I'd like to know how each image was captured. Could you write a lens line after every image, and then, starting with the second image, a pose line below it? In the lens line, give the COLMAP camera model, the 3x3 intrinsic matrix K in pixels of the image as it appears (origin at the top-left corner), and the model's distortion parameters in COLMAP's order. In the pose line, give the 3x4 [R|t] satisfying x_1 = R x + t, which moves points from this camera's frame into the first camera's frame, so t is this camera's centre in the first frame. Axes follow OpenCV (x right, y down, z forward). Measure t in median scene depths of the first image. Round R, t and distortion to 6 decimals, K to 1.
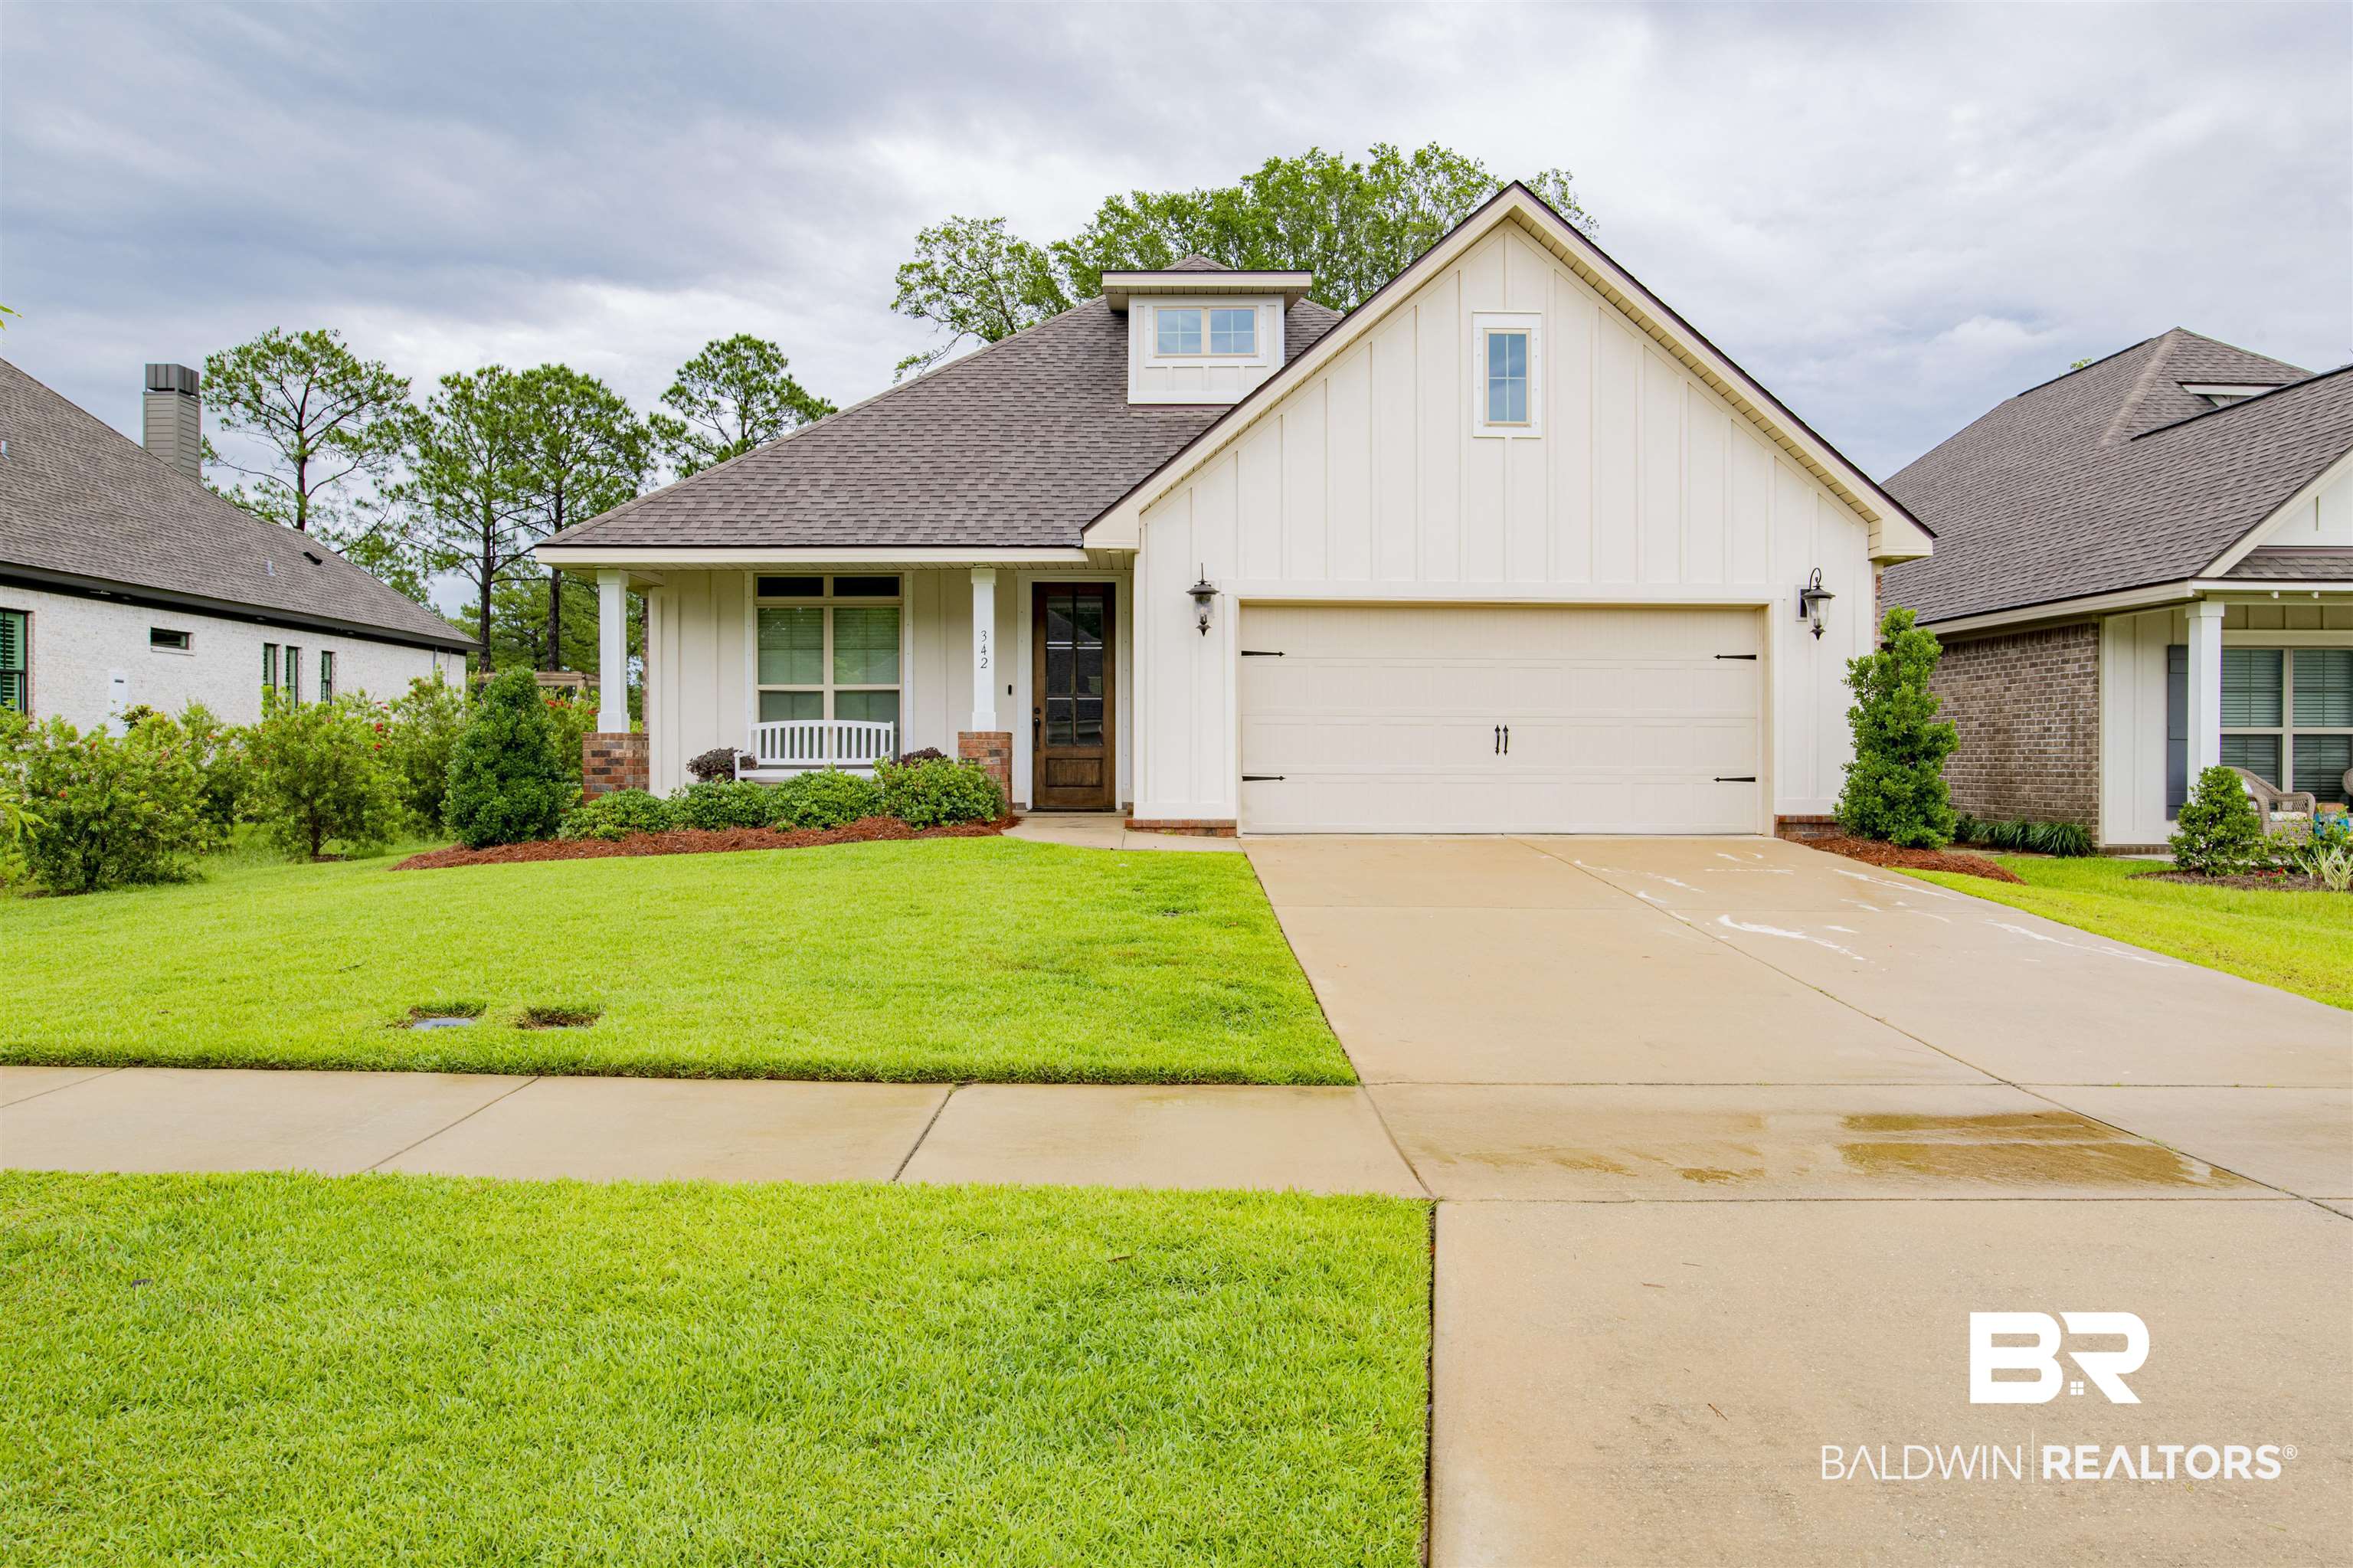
lens RADIAL K [[1585.6, 0, 1176.5], [0, 1585.6, 784.0], [0, 0, 1]] dist [-0.029060, 0.000693]
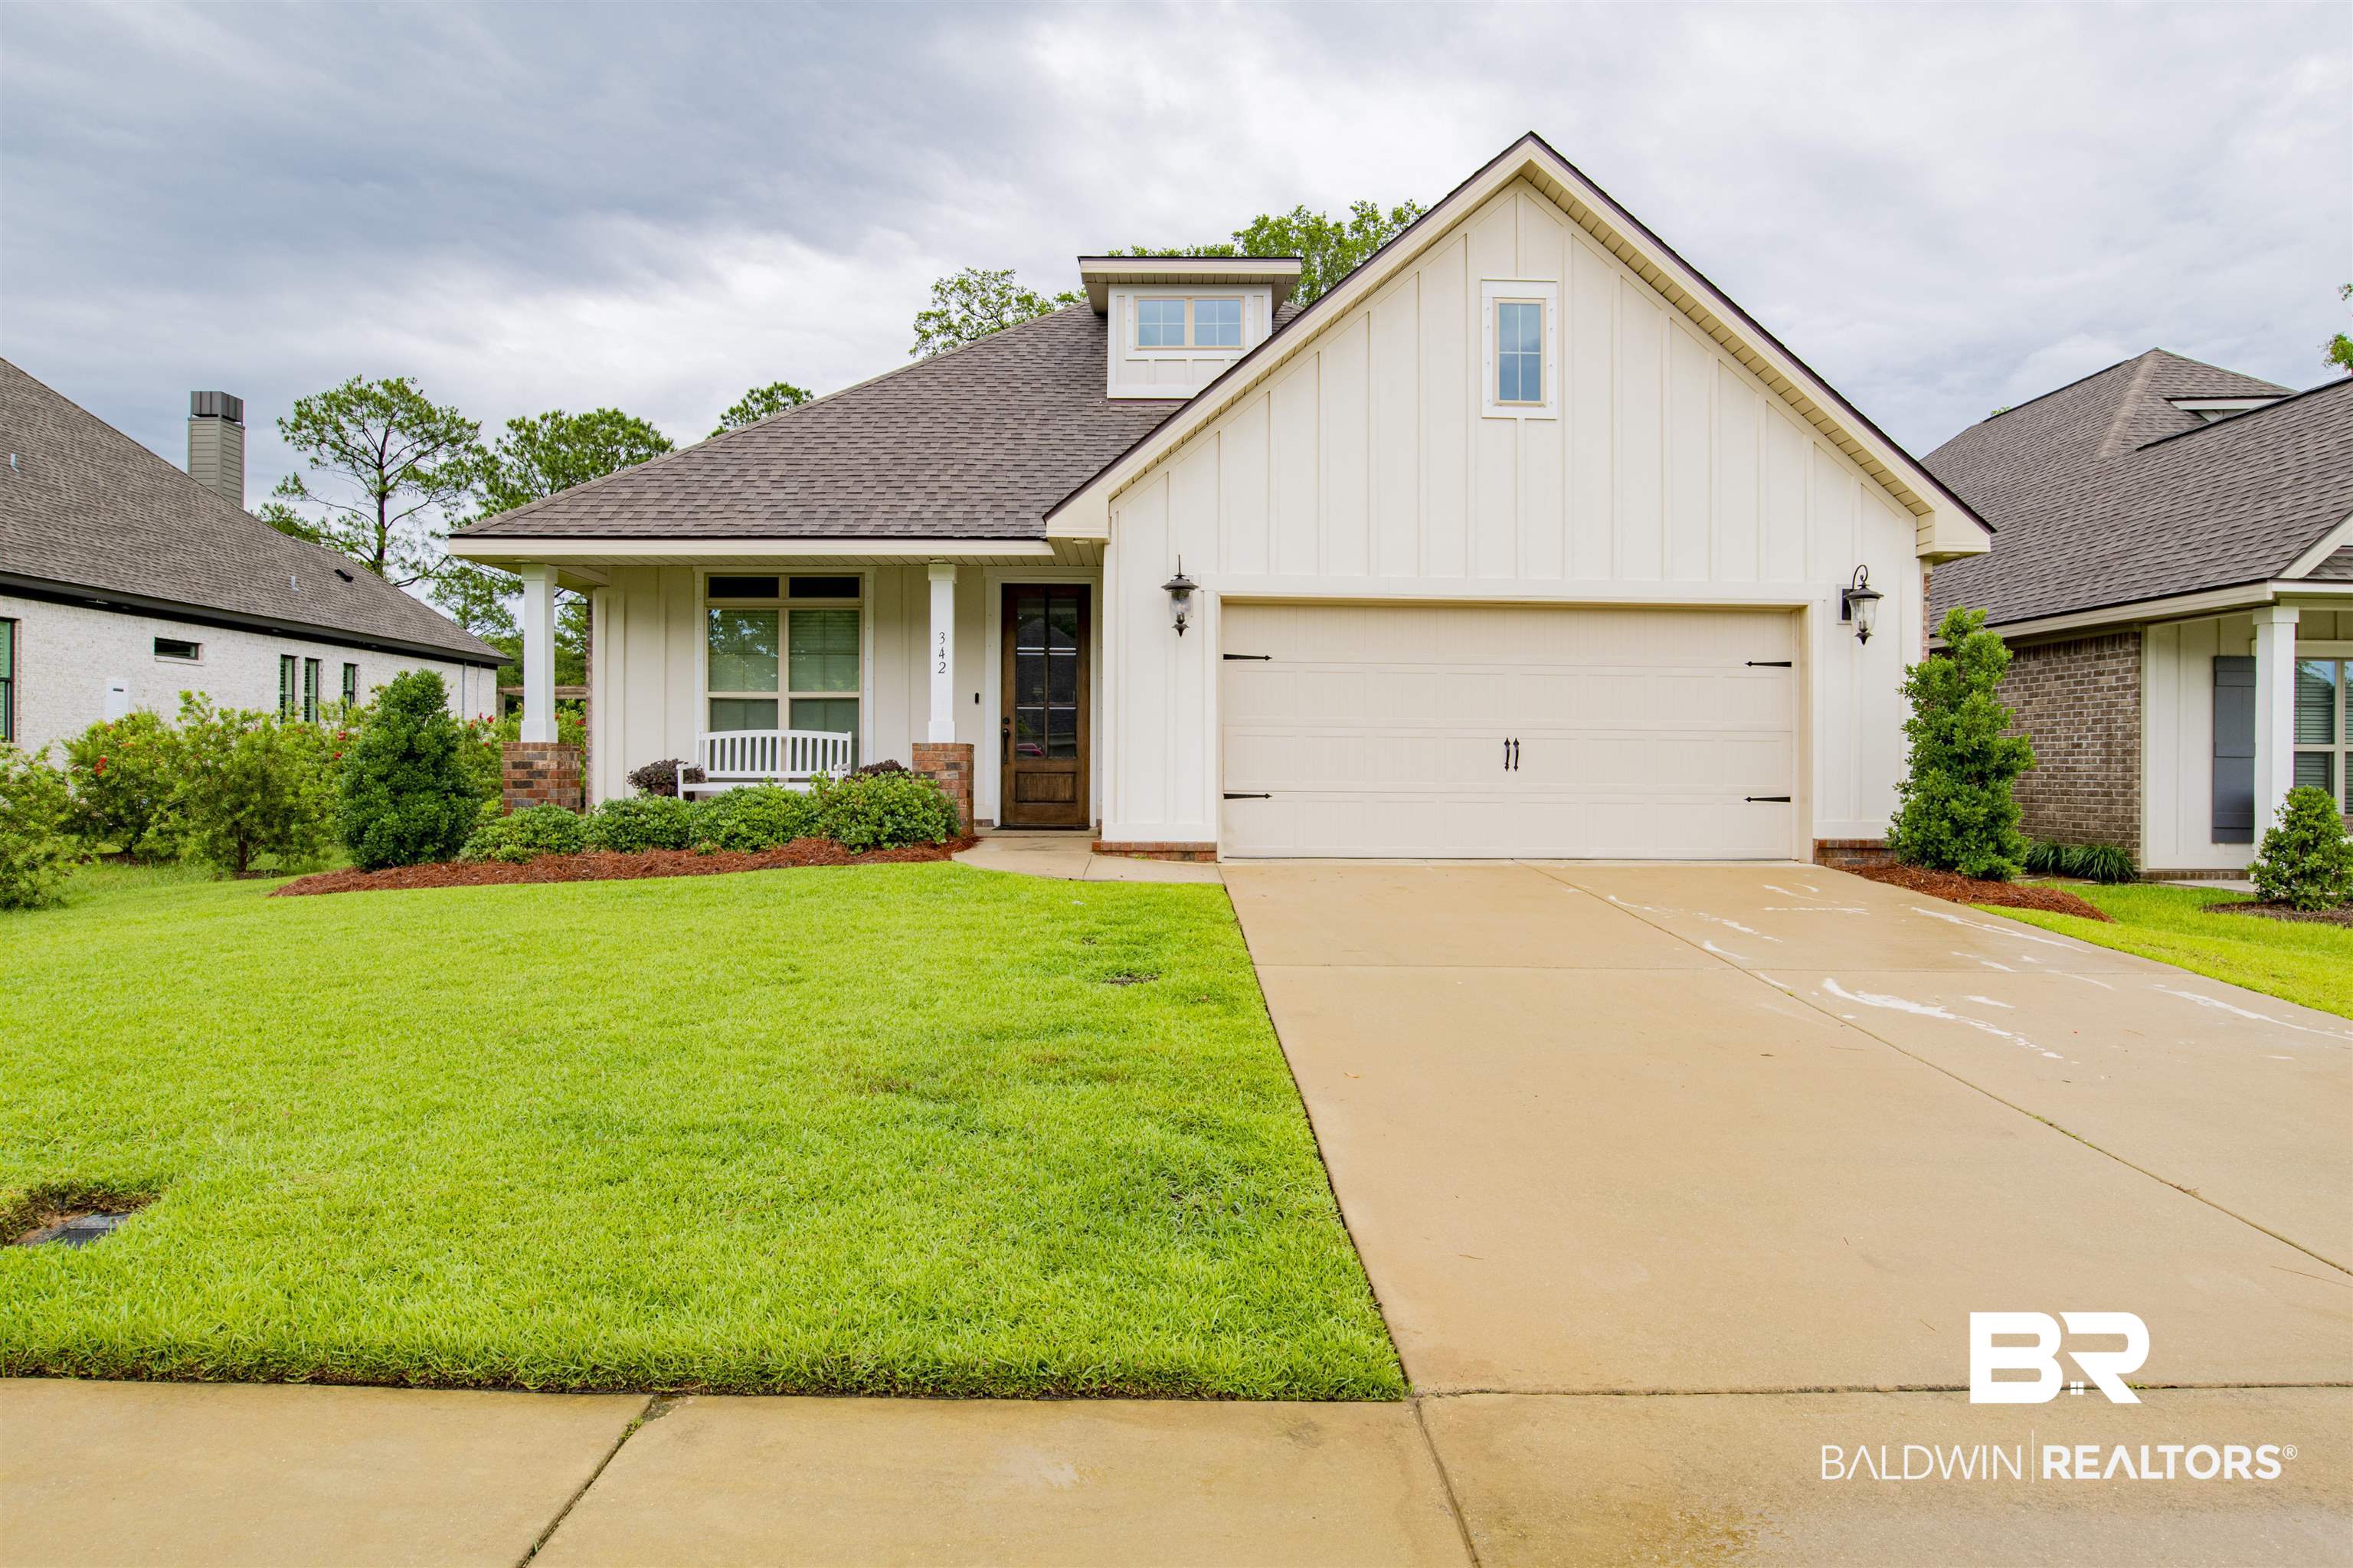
lens RADIAL K [[1371.5, 0, 1183.4], [0, 1371.5, 782.0], [0, 0, 1]] dist [-0.048196, 0.018021]
pose [[0.999980, 0.004113, 0.004784, 0.012942], [-0.004086, 0.999976, -0.005619, -0.006120], [-0.004807, 0.005599, 0.999973, 0.194749]]
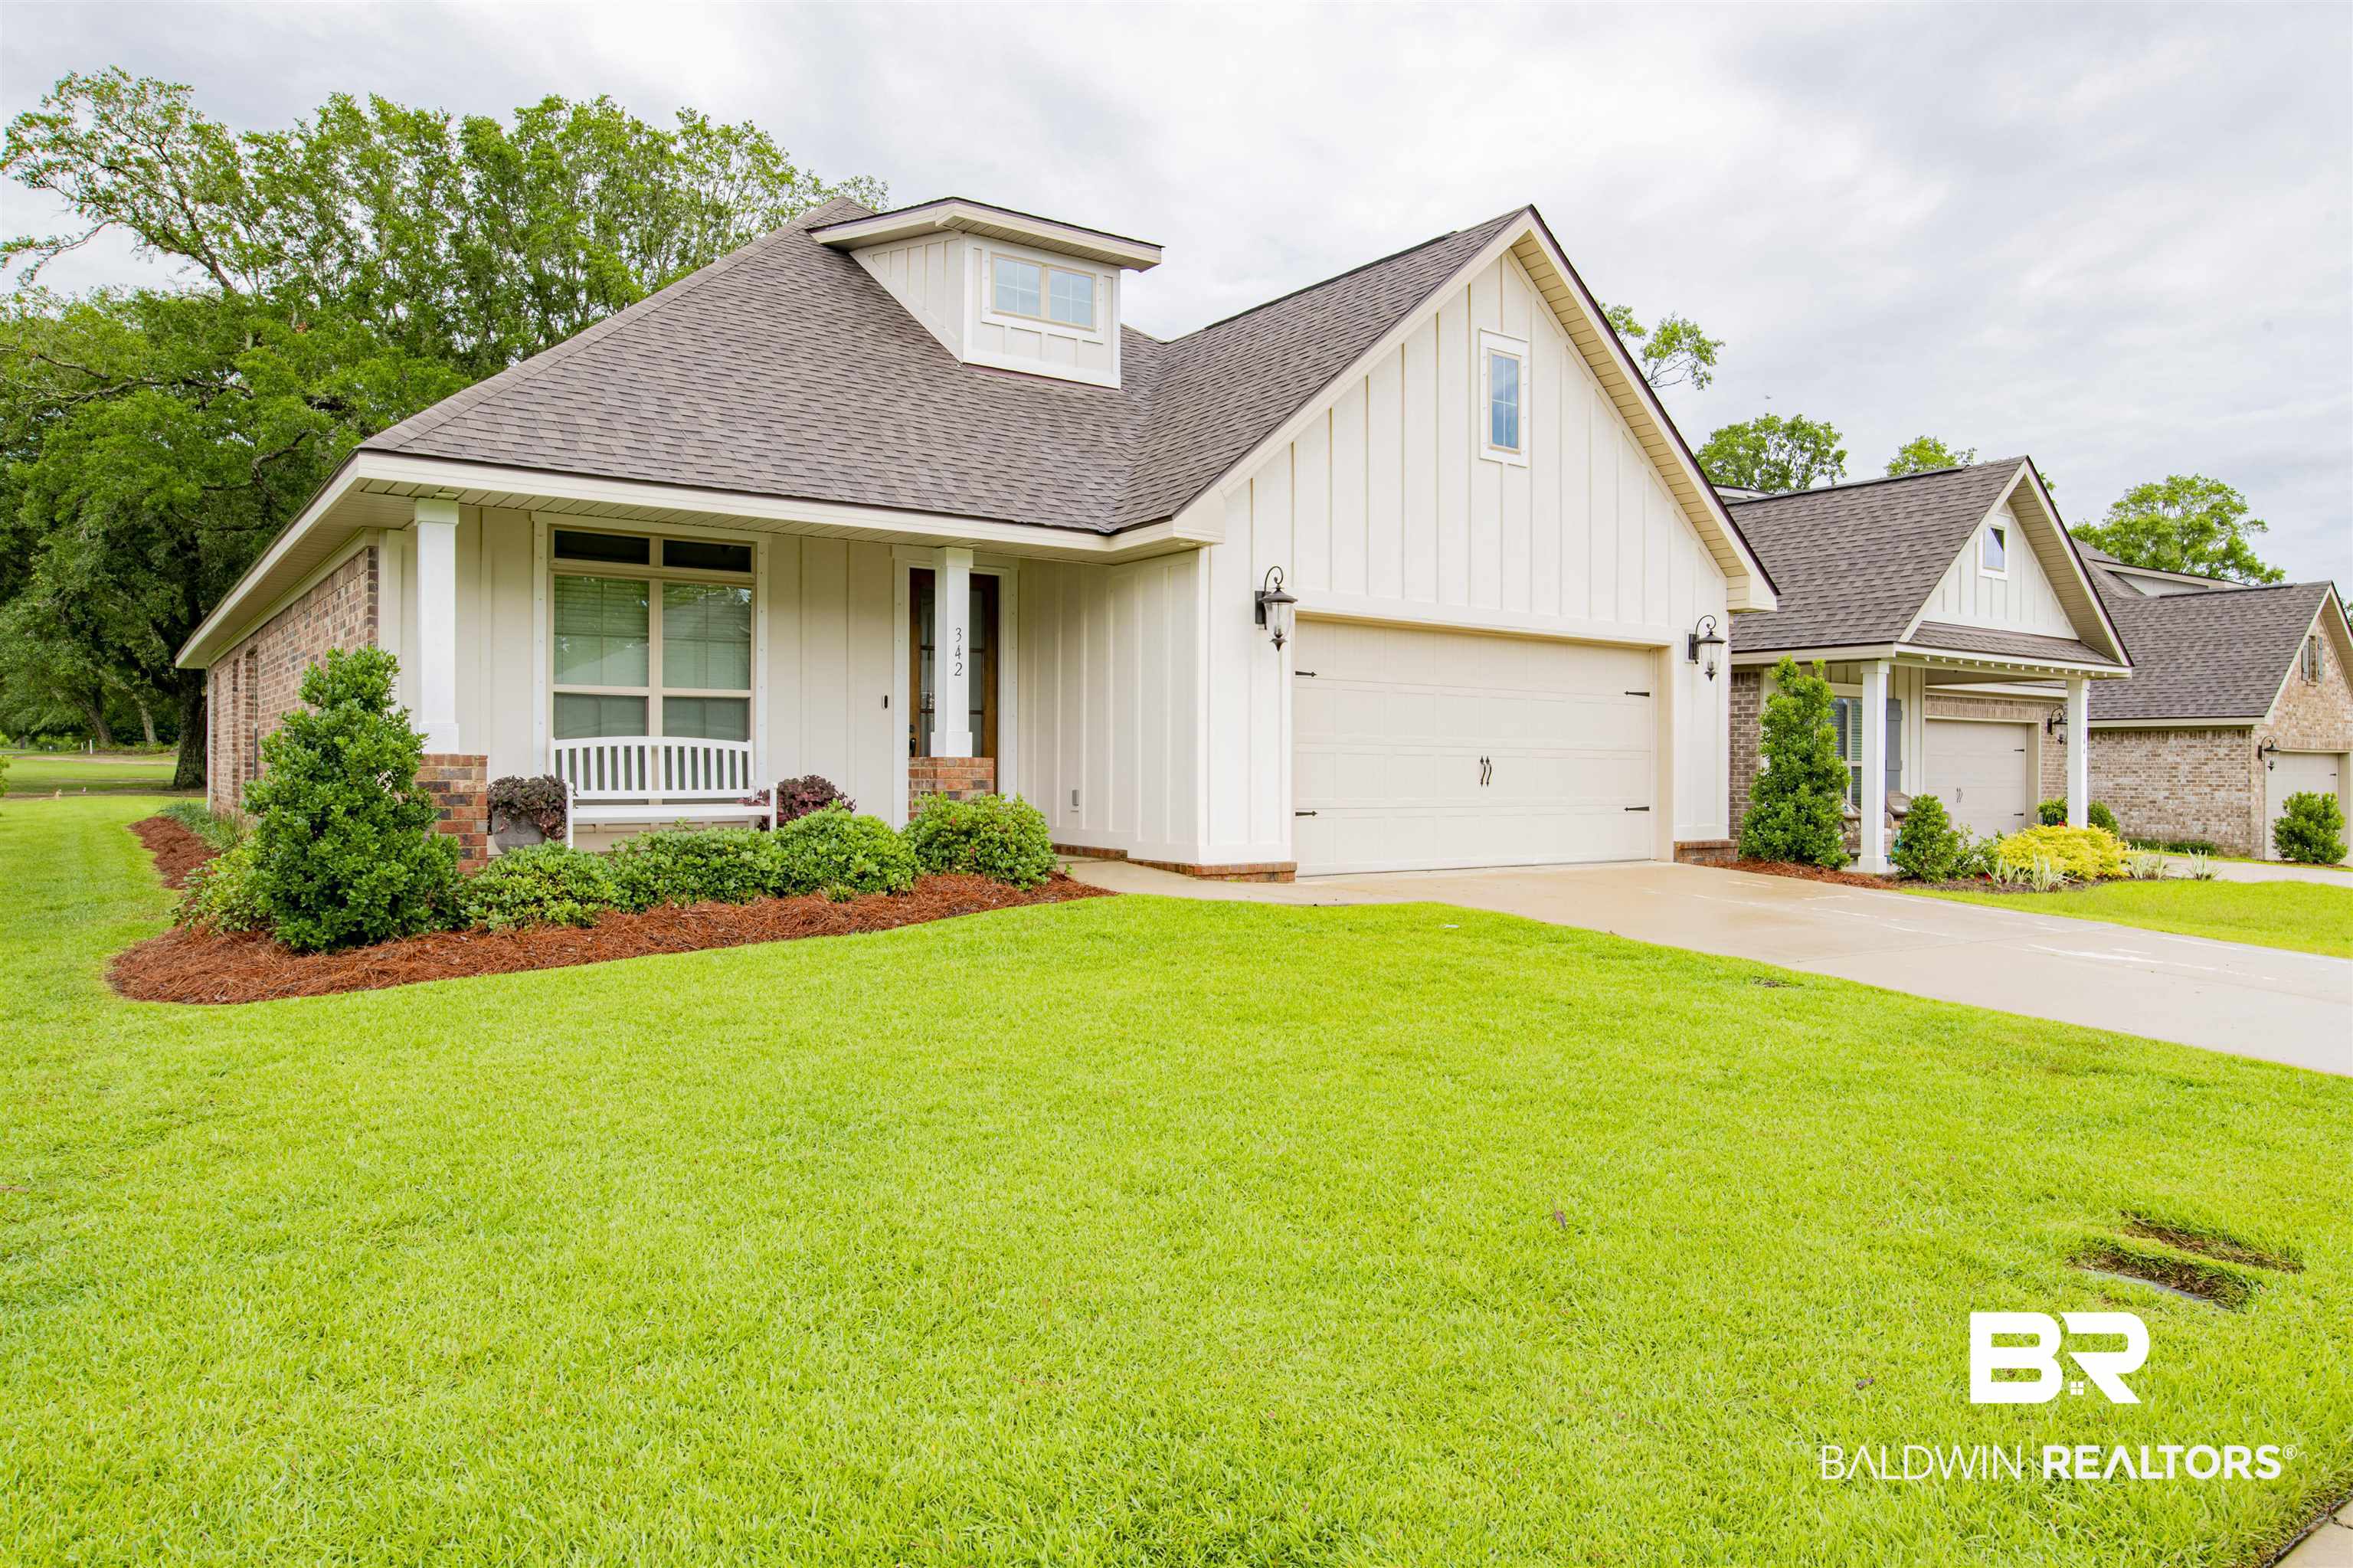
lens RADIAL K [[1543.9, 0, 1178.8], [0, 1543.9, 779.3], [0, 0, 1]] dist [-0.050090, 0.033257]
pose [[0.813471, -0.000550, 0.581606, -0.437526], [0.004946, 0.999970, -0.005972, -0.015752], [-0.581585, 0.007734, 0.813449, 0.294989]]
